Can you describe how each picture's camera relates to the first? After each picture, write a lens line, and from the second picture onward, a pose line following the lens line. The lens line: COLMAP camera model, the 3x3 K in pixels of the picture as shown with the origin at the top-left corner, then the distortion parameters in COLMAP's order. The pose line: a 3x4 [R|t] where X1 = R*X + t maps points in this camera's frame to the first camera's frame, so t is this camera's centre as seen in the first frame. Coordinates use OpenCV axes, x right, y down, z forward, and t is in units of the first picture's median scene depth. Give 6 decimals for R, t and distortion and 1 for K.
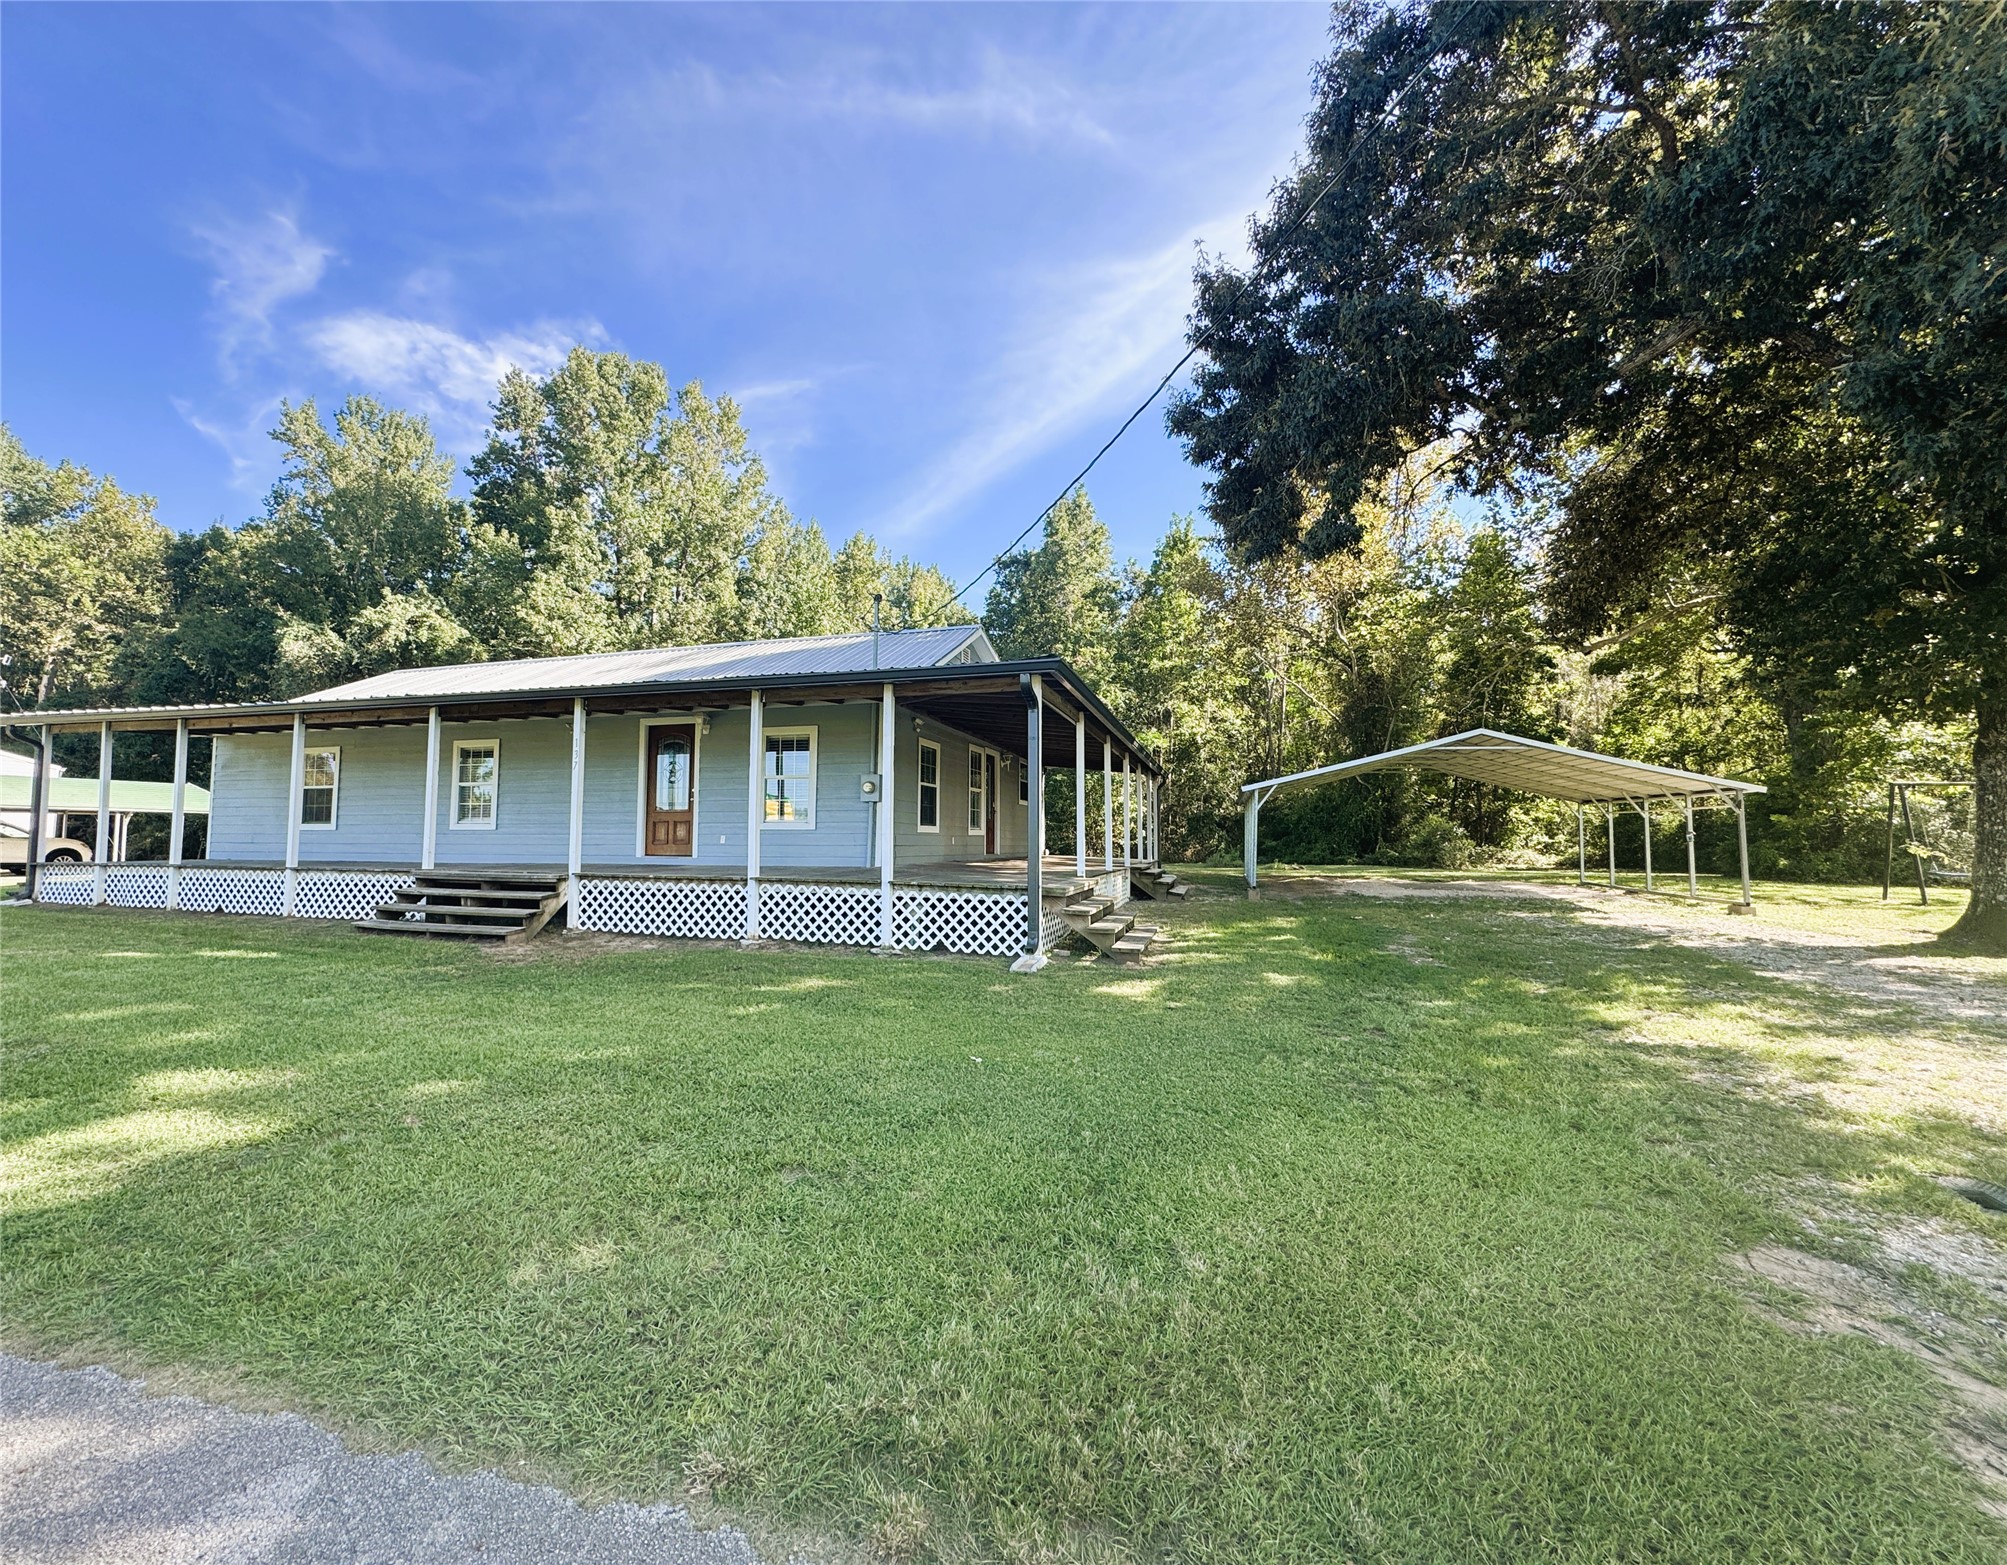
lens RADIAL K [[842.0, 0, 1003.5], [0, 842.0, 782.5], [0, 0, 1]] dist [0.025587, 0.000033]
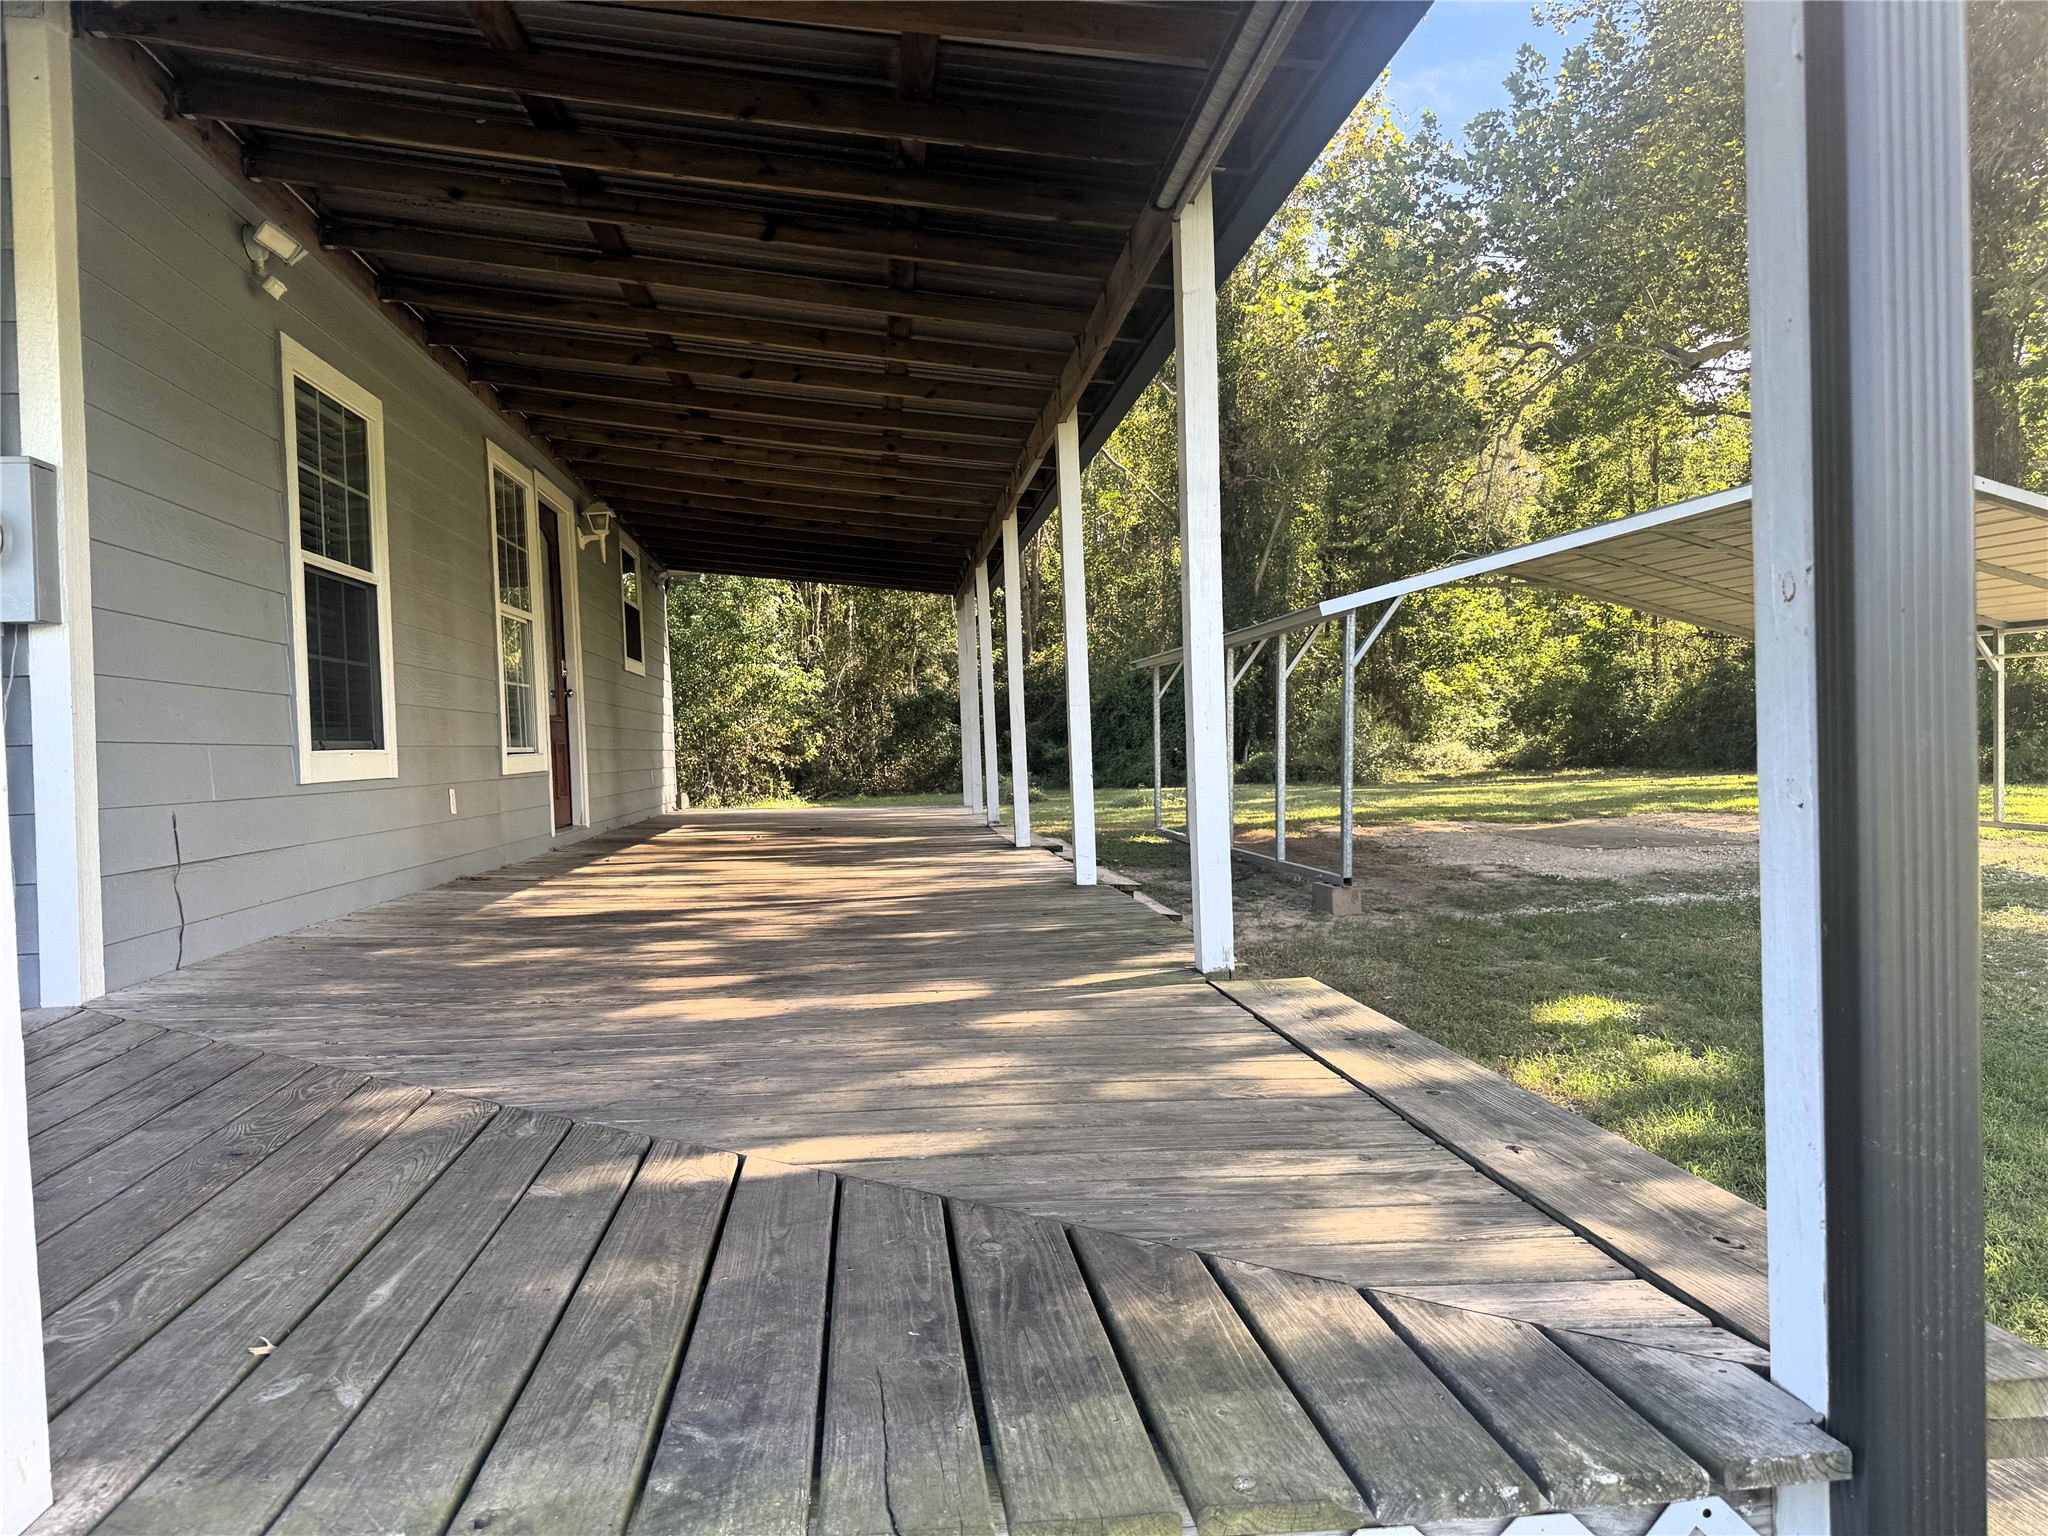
lens RADIAL K [[1459.7, 0, 1024.0], [0, 1459.7, 768.0], [0, 0, 1]] dist [0.157904, -0.220649]
pose [[0.934037, -0.042820, 0.354600, -0.050955], [0.014046, 0.996423, 0.083327, 0.020684], [-0.356900, -0.072850, 0.931298, 0.459997]]
